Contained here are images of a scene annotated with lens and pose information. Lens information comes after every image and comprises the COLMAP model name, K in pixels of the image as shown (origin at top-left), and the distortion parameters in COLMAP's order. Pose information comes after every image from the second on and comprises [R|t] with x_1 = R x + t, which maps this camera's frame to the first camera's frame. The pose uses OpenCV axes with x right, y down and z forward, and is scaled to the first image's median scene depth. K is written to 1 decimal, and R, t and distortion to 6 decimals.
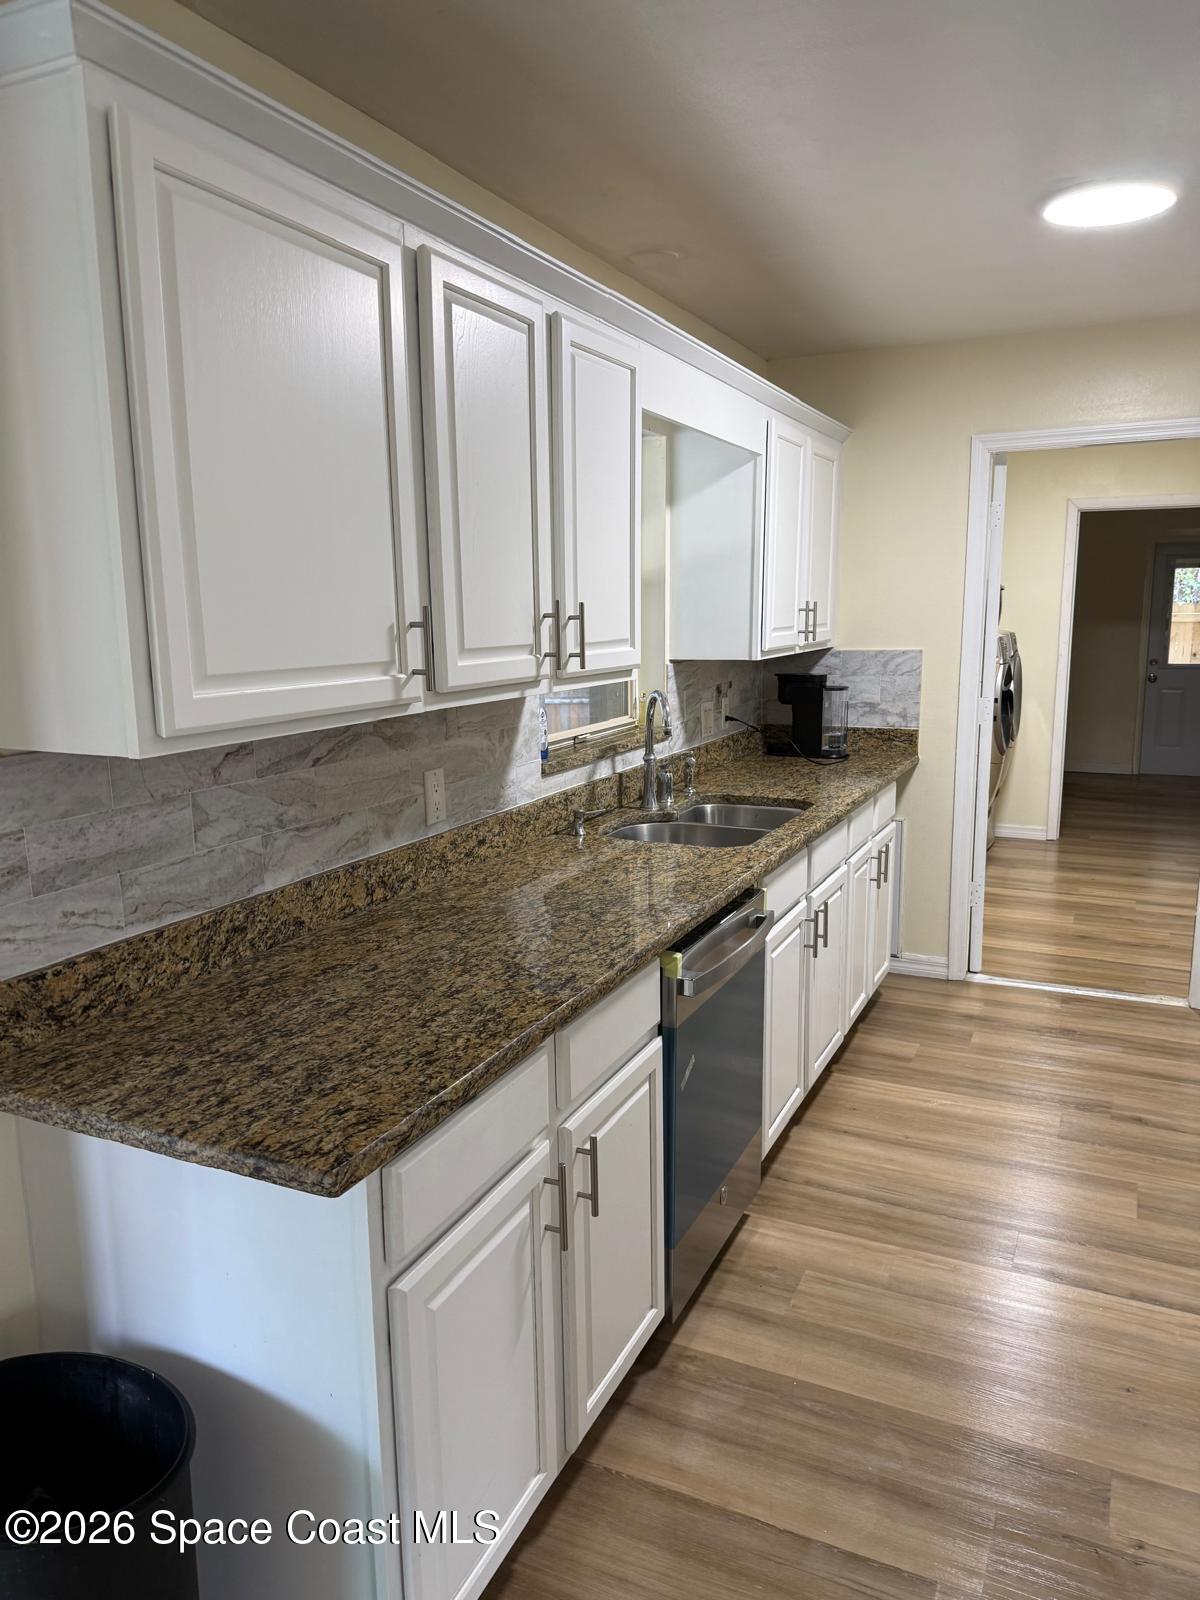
lens RADIAL K [[1104.1, 0, 600.7], [0, 1104.1, 805.7], [0, 0, 1]] dist [0.021035, -0.009673]
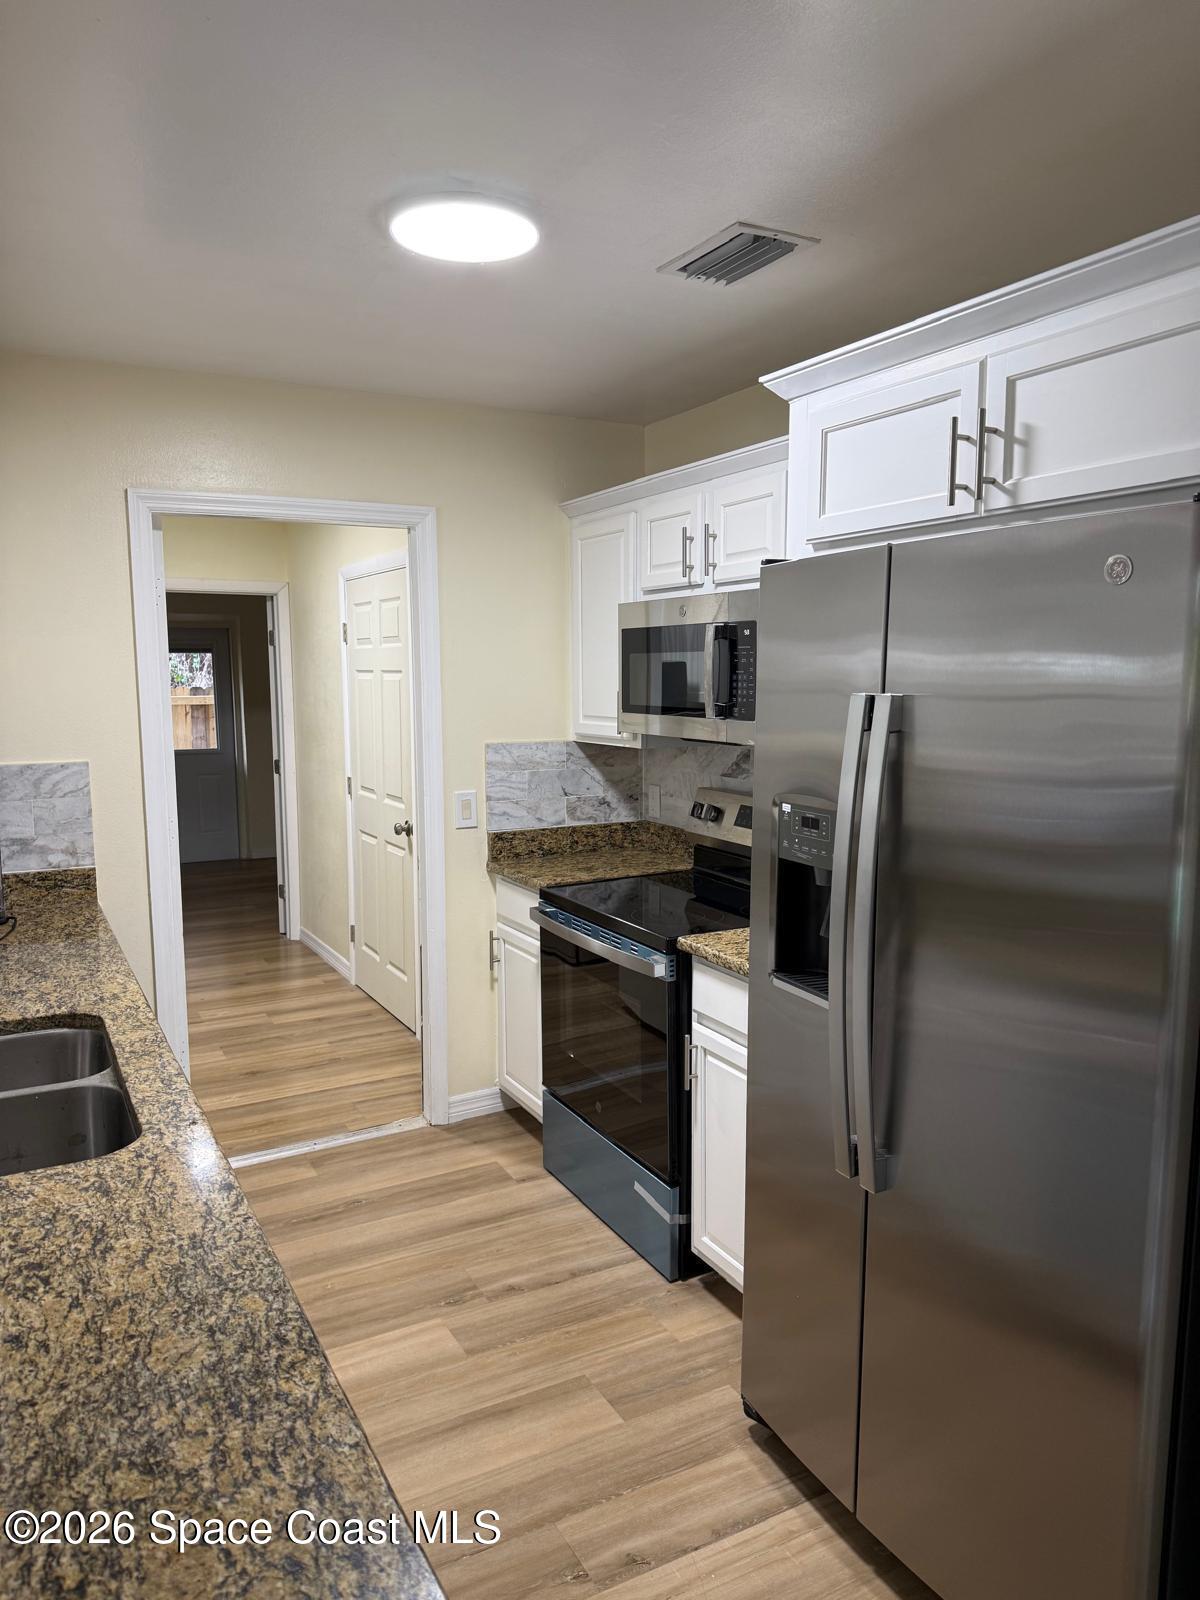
lens RADIAL K [[1104.1, 0, 599.3], [0, 1104.1, 804.5], [0, 0, 1]] dist [0.021035, -0.009673]
pose [[0.582976, -0.081702, 0.808371, -0.148647], [0.138563, 0.990354, 0.000166, -0.083660], [-0.800587, 0.111913, 0.588673, 0.371867]]
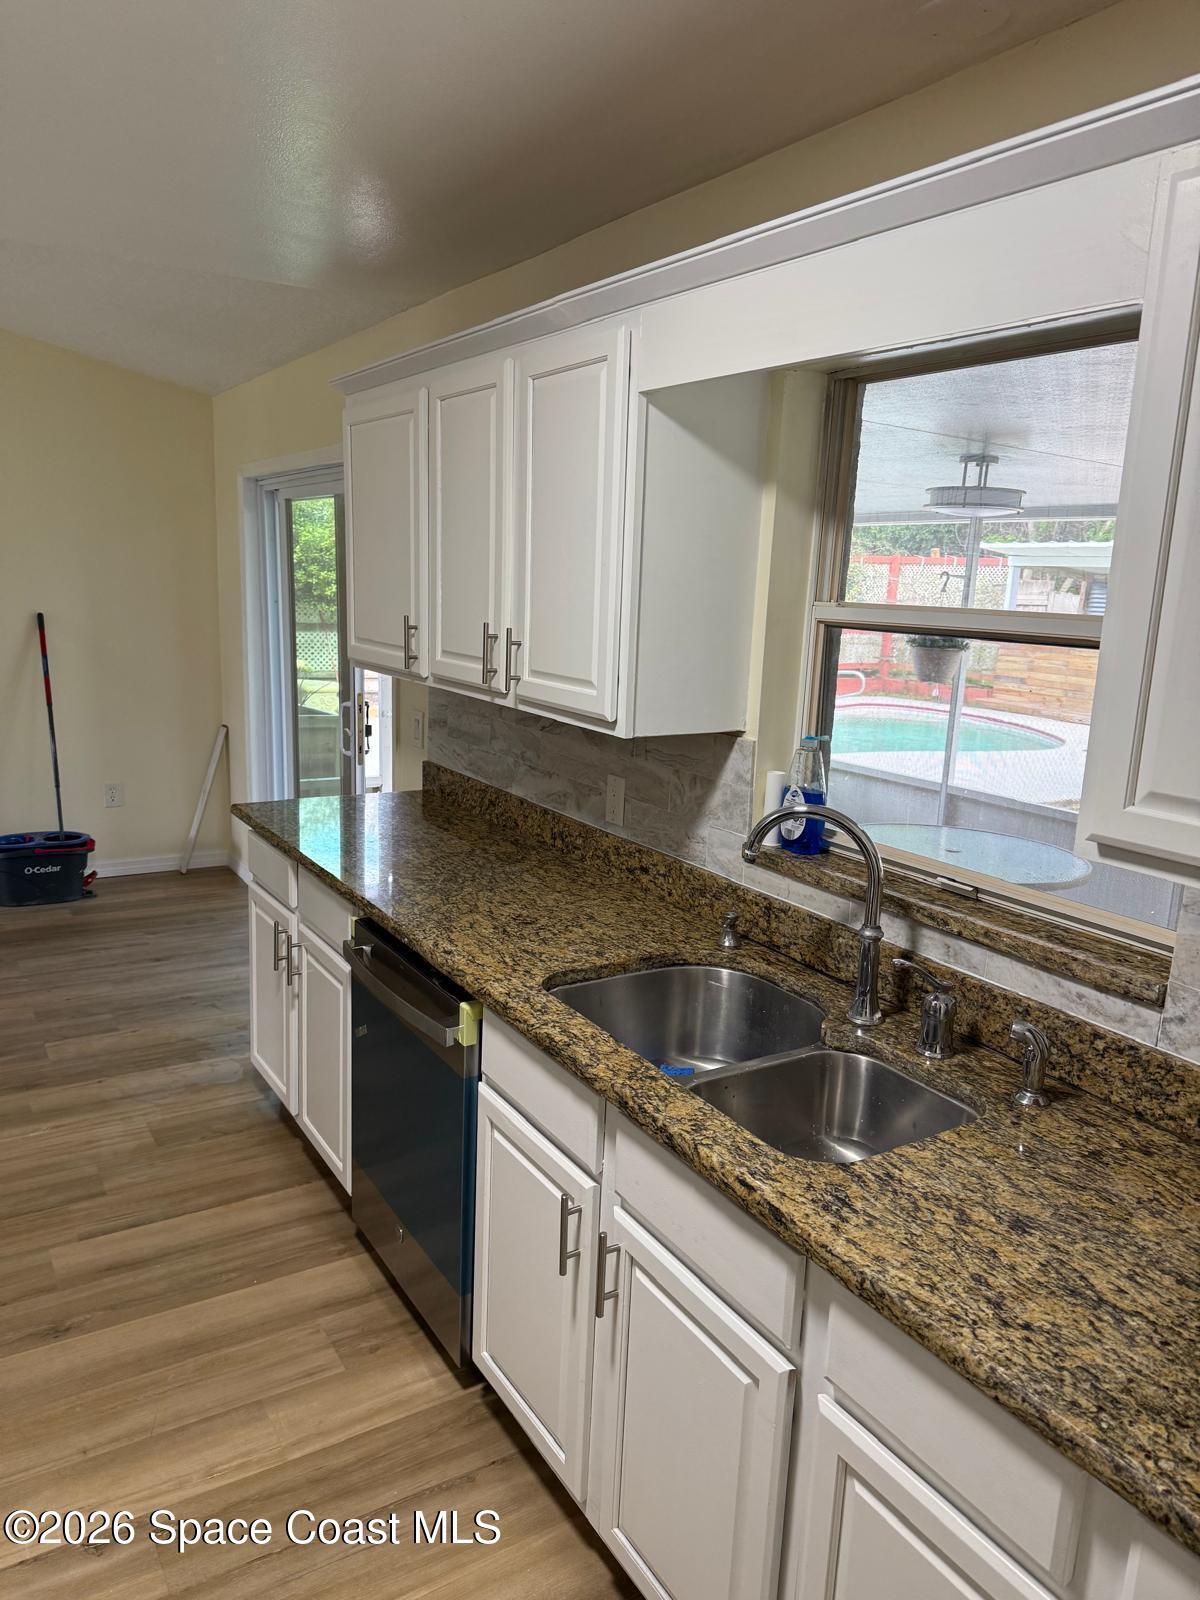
lens RADIAL K [[1104.1, 0, 606.3], [0, 1104.1, 808.5], [0, 0, 1]] dist [0.021035, -0.009673]
pose [[-0.533789, 0.164839, -0.829396, 0.562675], [-0.184848, 0.934350, 0.304664, -0.244189], [0.825167, 0.315939, -0.468276, 1.098079]]
